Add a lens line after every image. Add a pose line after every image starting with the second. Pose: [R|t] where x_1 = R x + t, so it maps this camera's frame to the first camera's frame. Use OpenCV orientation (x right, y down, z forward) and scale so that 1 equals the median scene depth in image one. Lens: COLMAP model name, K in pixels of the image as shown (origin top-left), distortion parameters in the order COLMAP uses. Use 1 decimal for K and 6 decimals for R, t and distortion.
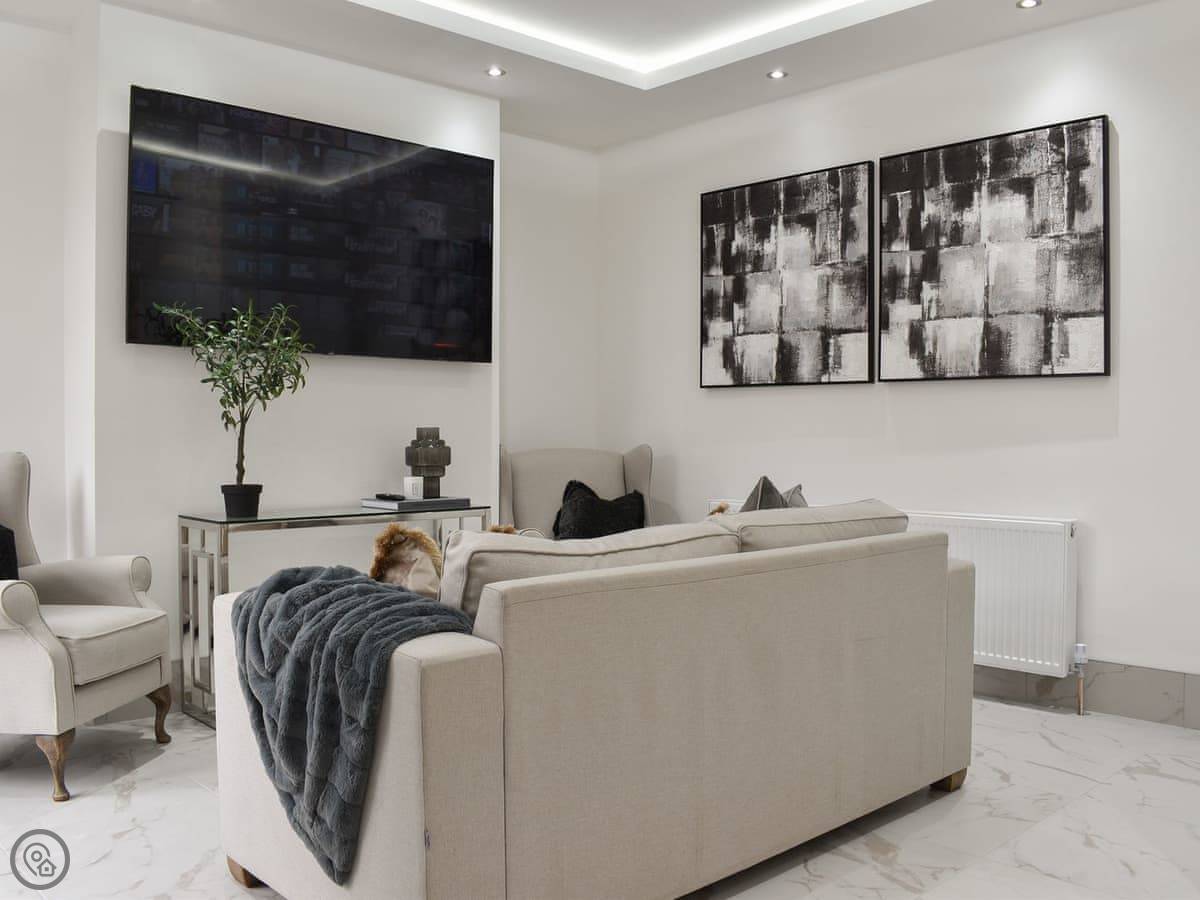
lens RADIAL K [[1052.1, 0, 649.8], [0, 1052.1, 440.7], [0, 0, 1]] dist [-0.085769, 0.021124]
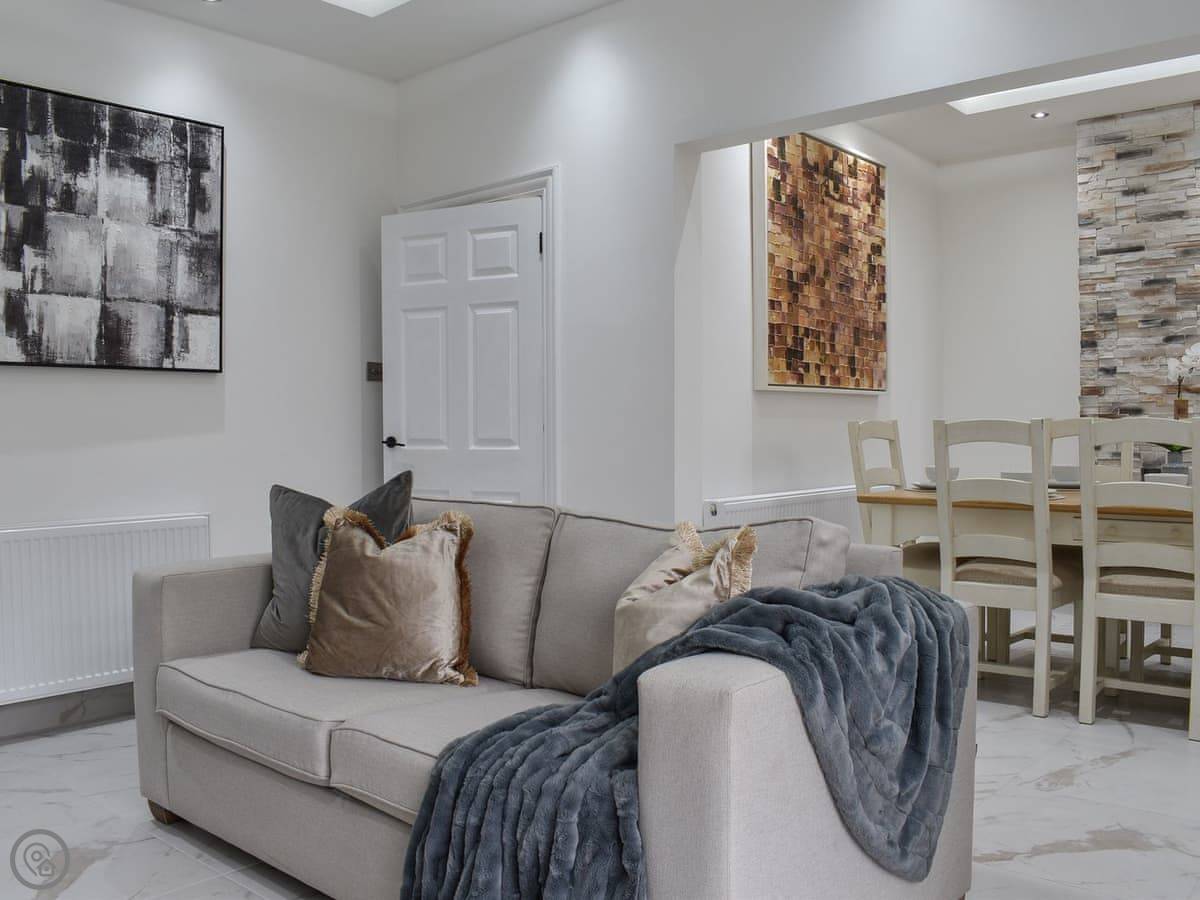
lens RADIAL K [[1052.1, 0, 649.8], [0, 1052.1, 440.7], [0, 0, 1]] dist [-0.085769, 0.021124]
pose [[-0.077490, -0.017256, 0.996844, -0.583219], [0.014321, 0.999728, 0.018419, -0.005956], [-0.996890, 0.015703, -0.077221, 0.576767]]
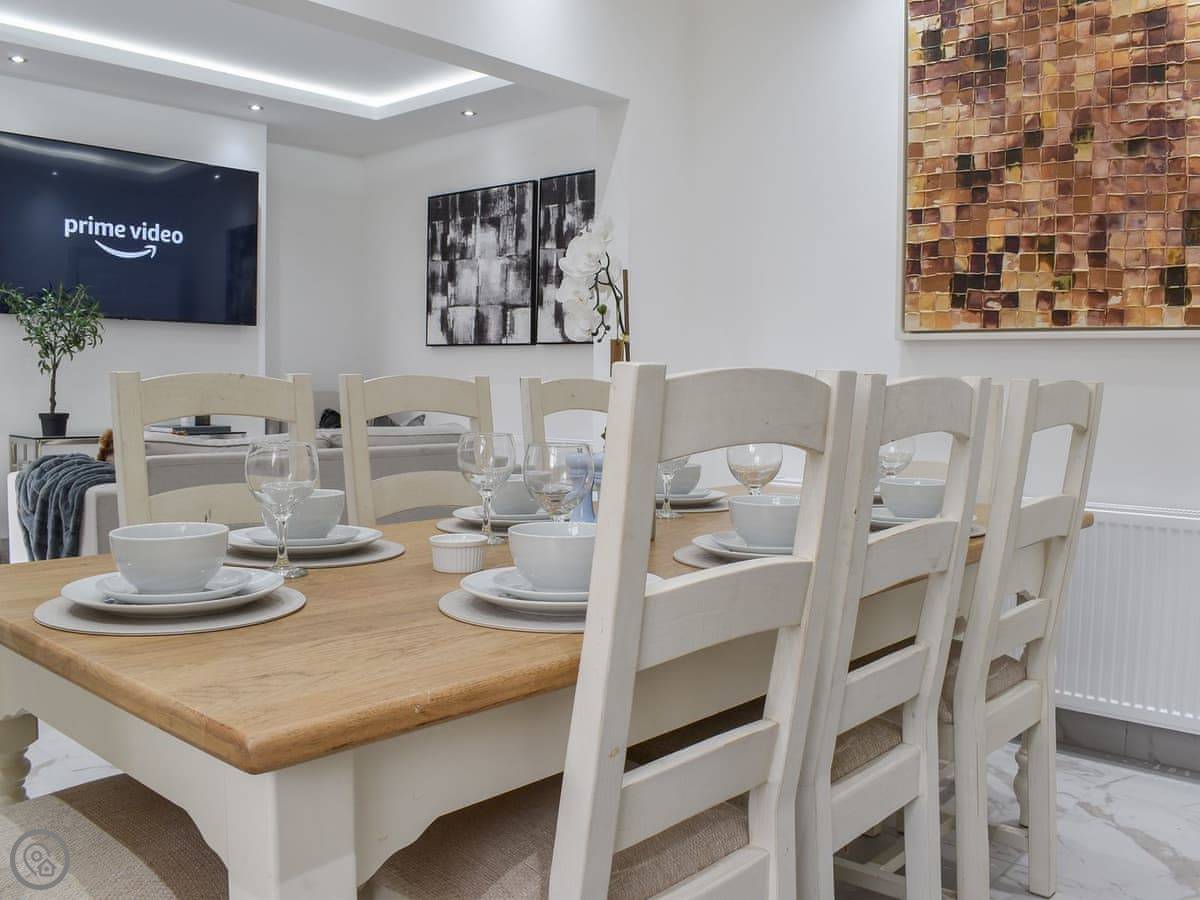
lens RADIAL K [[1094.2, 0, 653.6], [0, 1094.2, 427.5], [0, 0, 1]] dist [-0.074395, 0.012503]
pose [[0.997811, 0.010907, 0.065226, 0.289997], [-0.013037, 0.999392, 0.032322, 0.004213], [-0.064834, -0.033102, 0.997347, -0.448137]]
